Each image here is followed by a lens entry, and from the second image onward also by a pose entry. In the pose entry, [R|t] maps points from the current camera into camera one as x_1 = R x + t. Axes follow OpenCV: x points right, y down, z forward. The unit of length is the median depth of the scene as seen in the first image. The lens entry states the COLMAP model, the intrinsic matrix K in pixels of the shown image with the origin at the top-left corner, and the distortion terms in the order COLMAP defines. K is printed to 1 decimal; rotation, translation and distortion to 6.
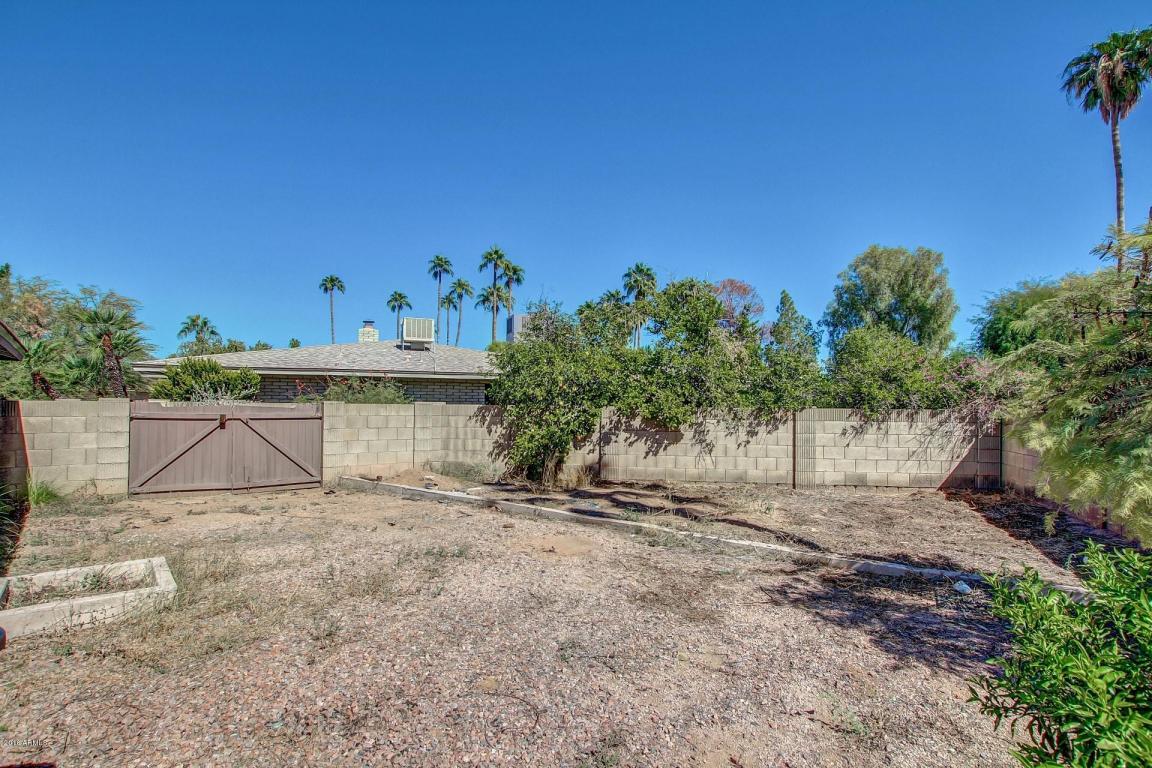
lens RADIAL K [[570.9, 0, 582.3], [0, 570.9, 393.1], [0, 0, 1]] dist [-0.023596, 0.000571]
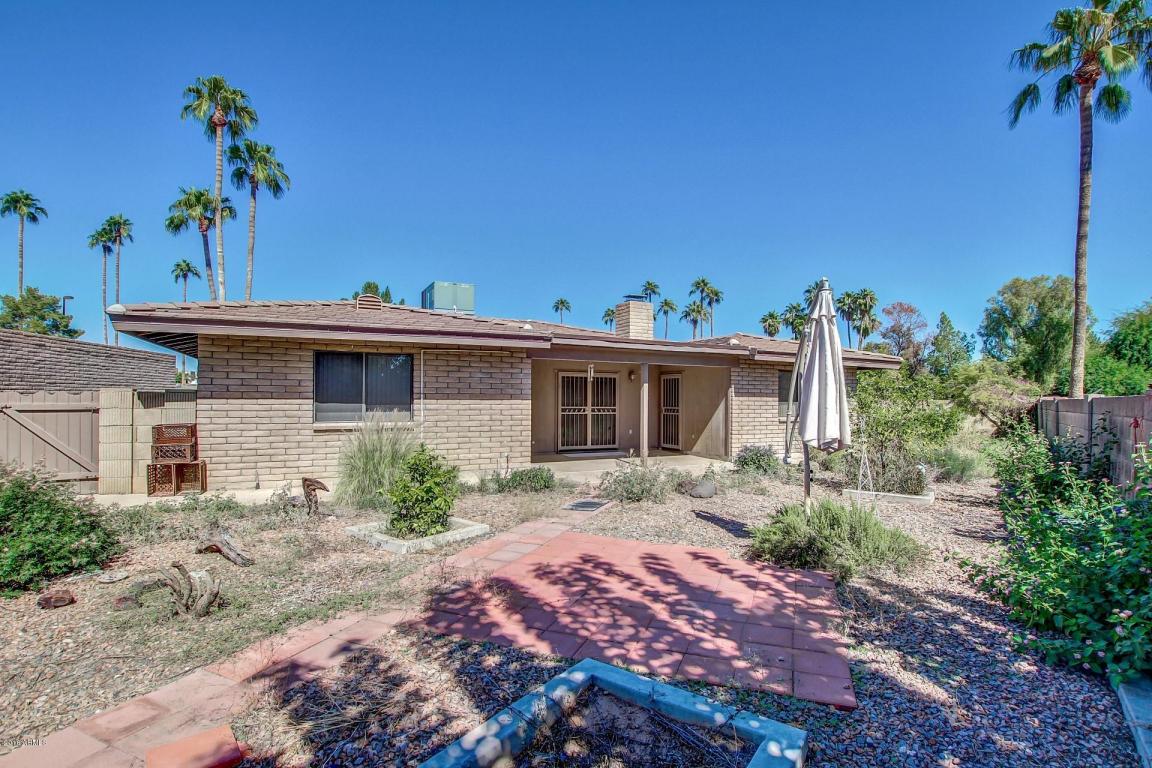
lens RADIAL K [[570.9, 0, 582.3], [0, 570.9, 393.1], [0, 0, 1]] dist [-0.023596, 0.000571]
pose [[0.965138, -0.004539, -0.261704, -0.113302], [0.007442, 0.999921, 0.010102, -0.008762], [0.261637, -0.011697, 0.965095, -0.487703]]
